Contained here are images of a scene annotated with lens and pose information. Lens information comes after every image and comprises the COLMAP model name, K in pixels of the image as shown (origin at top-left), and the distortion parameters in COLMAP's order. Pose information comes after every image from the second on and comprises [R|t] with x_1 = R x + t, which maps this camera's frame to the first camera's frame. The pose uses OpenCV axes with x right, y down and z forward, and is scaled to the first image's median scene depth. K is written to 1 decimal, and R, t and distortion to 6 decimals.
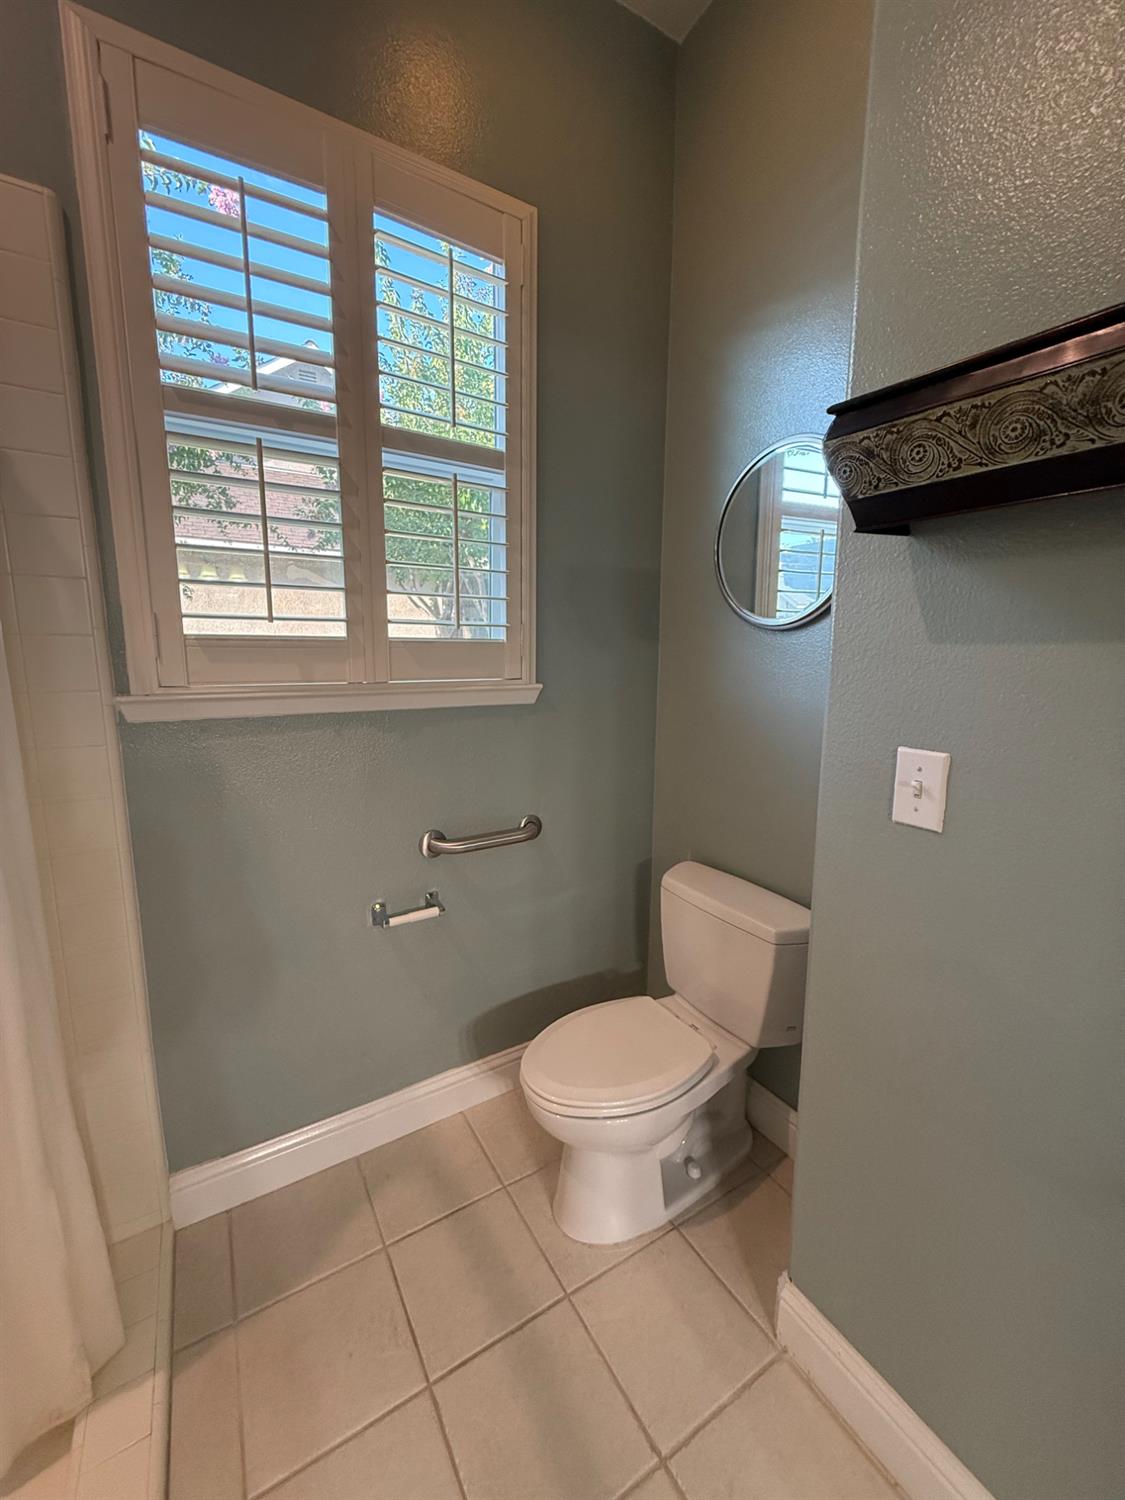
lens RADIAL K [[596.3, 0, 555.6], [0, 596.3, 748.5], [0, 0, 1]] dist [0.000044, -0.000667]
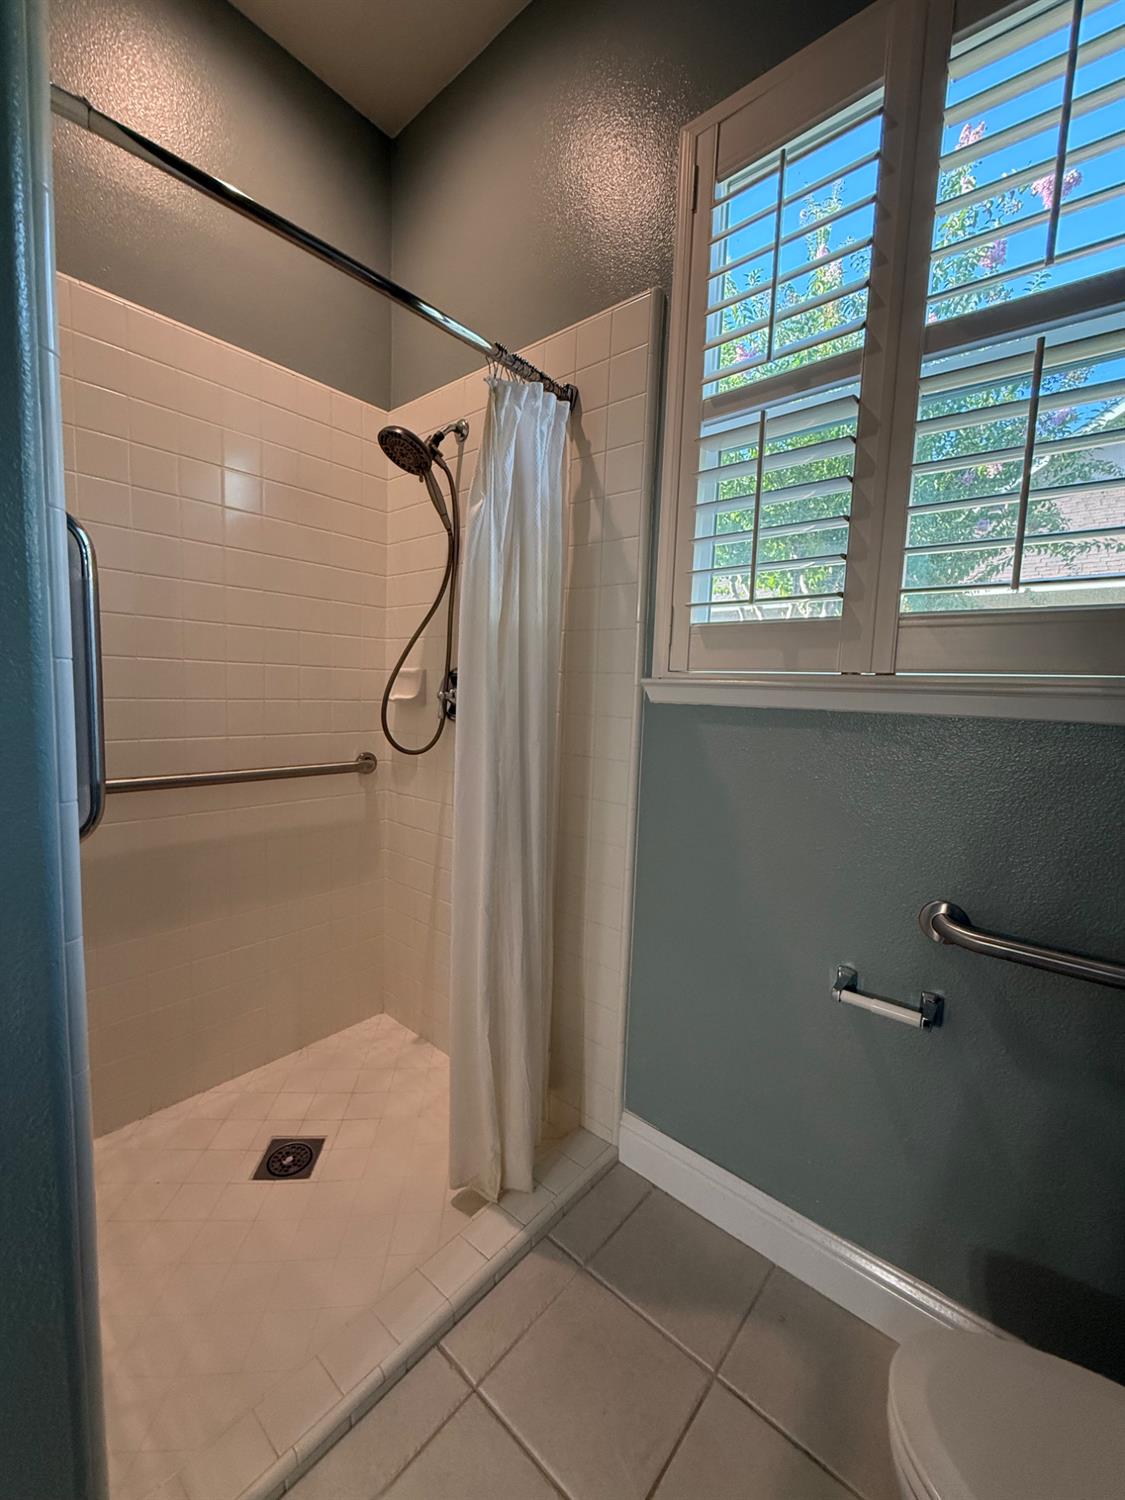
lens RADIAL K [[596.3, 0, 555.6], [0, 596.3, 748.5], [0, 0, 1]] dist [0.000044, -0.000667]
pose [[0.309831, 0.098520, -0.945674, 0.337444], [-0.190545, 0.980873, 0.039759, 0.034135], [0.931503, 0.167875, 0.322678, 0.445560]]
